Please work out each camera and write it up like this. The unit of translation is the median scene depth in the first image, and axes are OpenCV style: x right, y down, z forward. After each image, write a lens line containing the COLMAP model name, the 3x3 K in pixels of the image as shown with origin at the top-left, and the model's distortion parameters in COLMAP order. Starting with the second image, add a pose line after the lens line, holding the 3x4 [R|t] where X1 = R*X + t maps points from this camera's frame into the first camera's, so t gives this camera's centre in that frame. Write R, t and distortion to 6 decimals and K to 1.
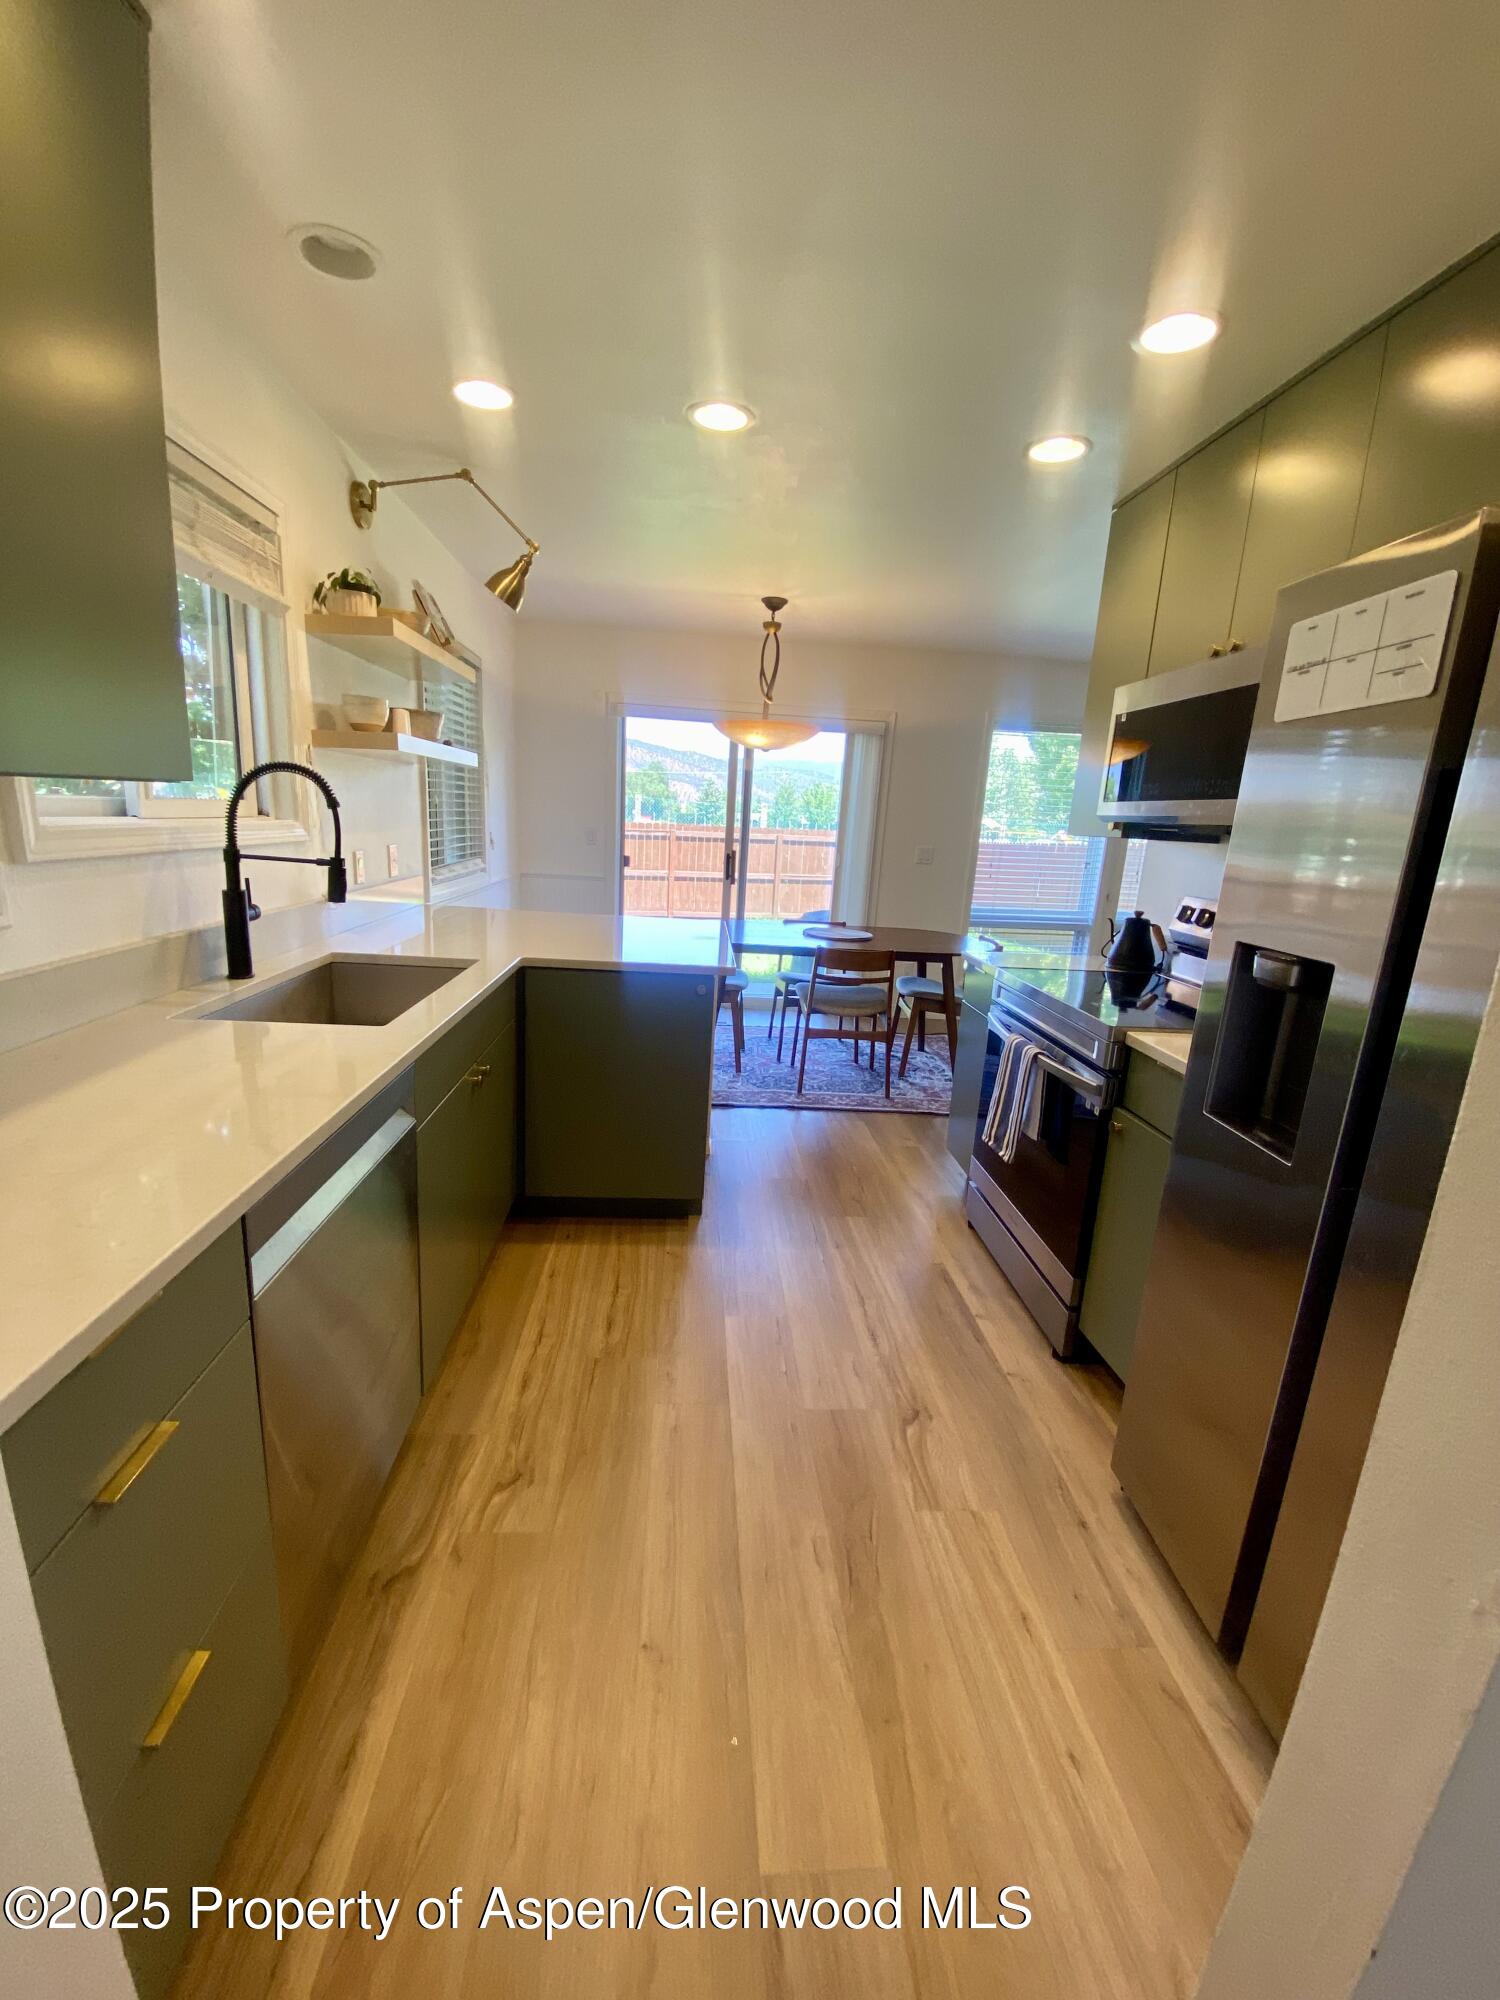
lens RADIAL K [[808.9, 0, 743.8], [0, 808.9, 995.5], [0, 0, 1]] dist [0.018385, -0.019719]
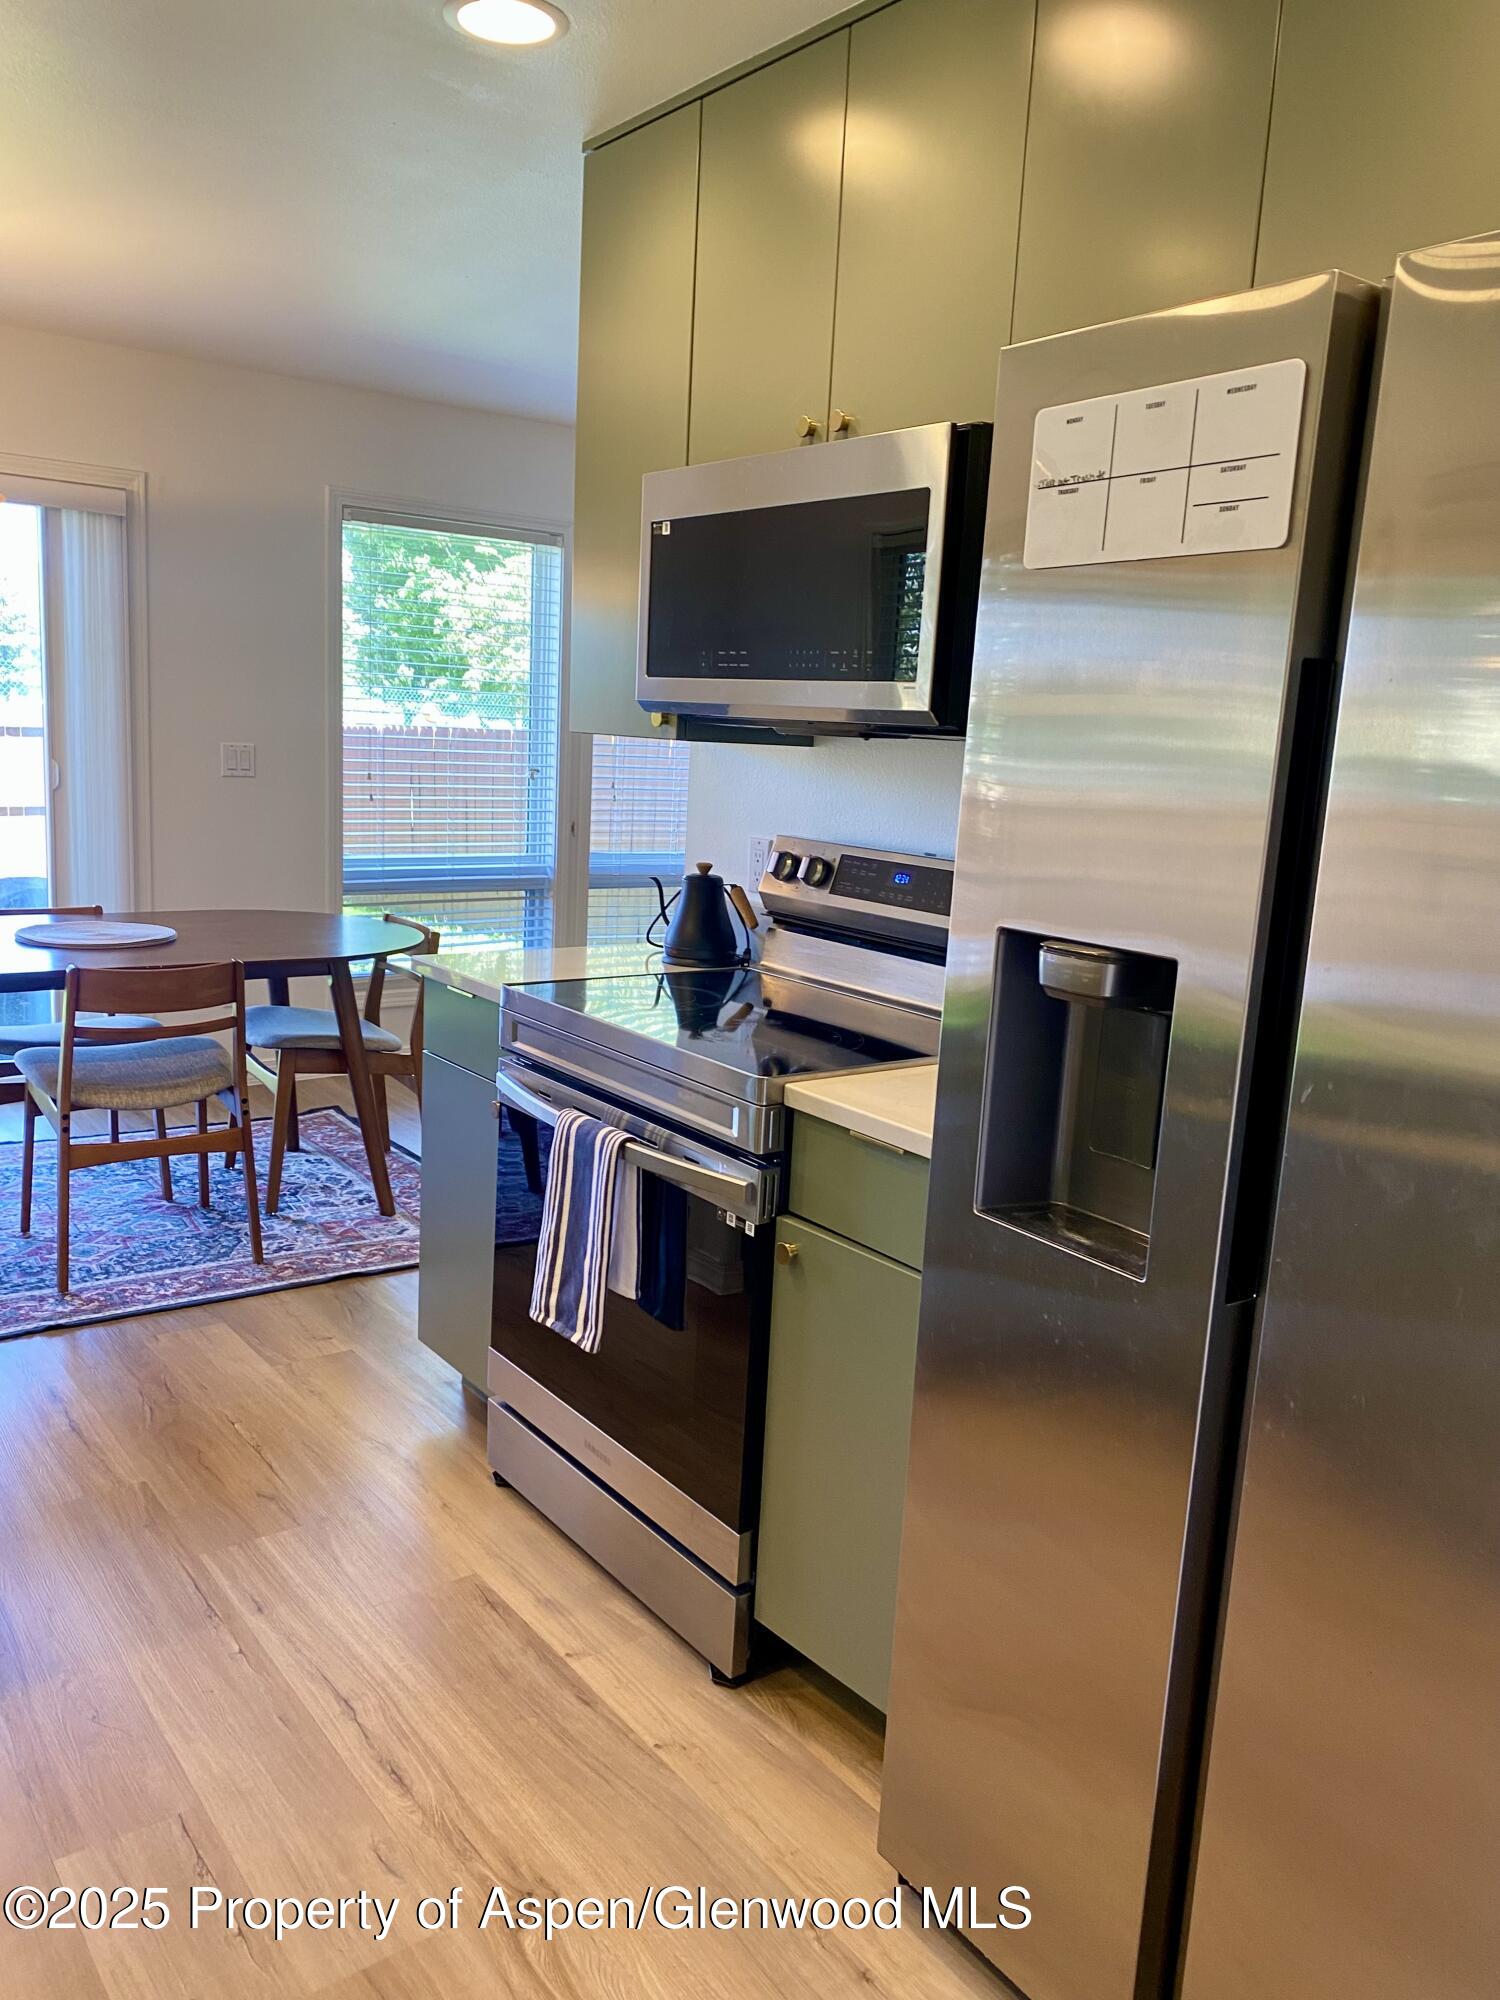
lens RADIAL K [[1500.0, 0, 781.4], [0, 1500.0, 1005.1], [0, 0, 1]] dist [0.106050, -0.222337]
pose [[0.823851, -0.111869, 0.555657, -0.094304], [0.113336, 0.993045, 0.031887, -0.036901], [-0.555359, 0.036706, 0.830800, 0.091494]]
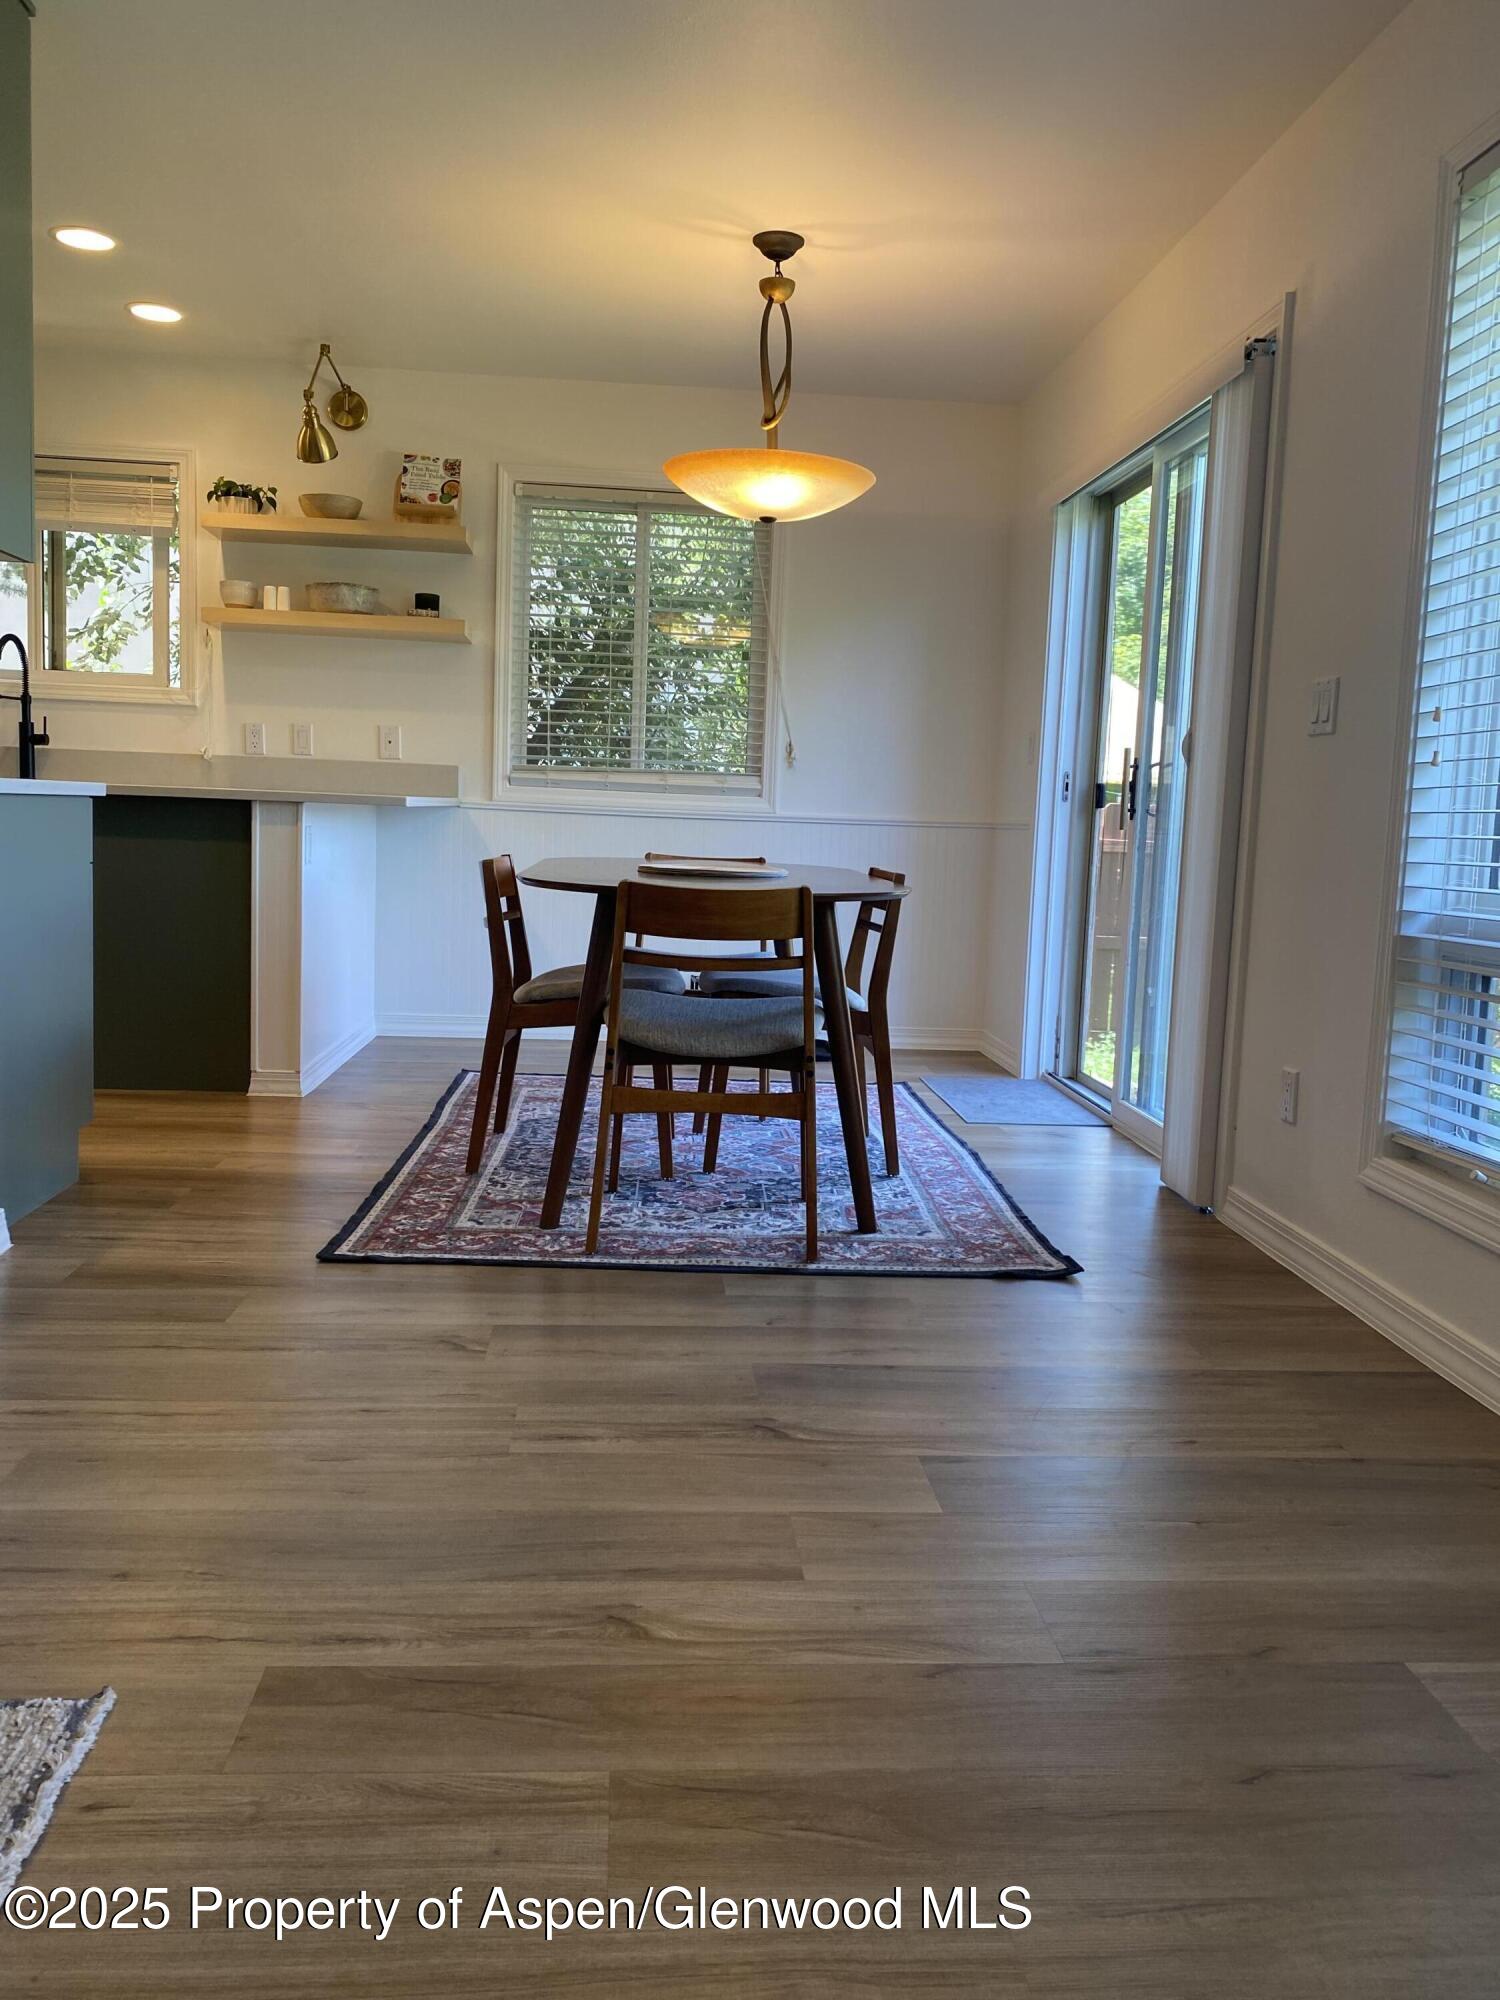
lens RADIAL K [[1519.4, 0, 747.2], [0, 1519.4, 963.0], [0, 0, 1]] dist [0.096839, -0.160829]
pose [[0.012828, 0.045457, -0.998884, 1.861789], [-0.251327, 0.967043, 0.040781, -0.119652], [0.967817, 0.250524, 0.023830, 1.890379]]
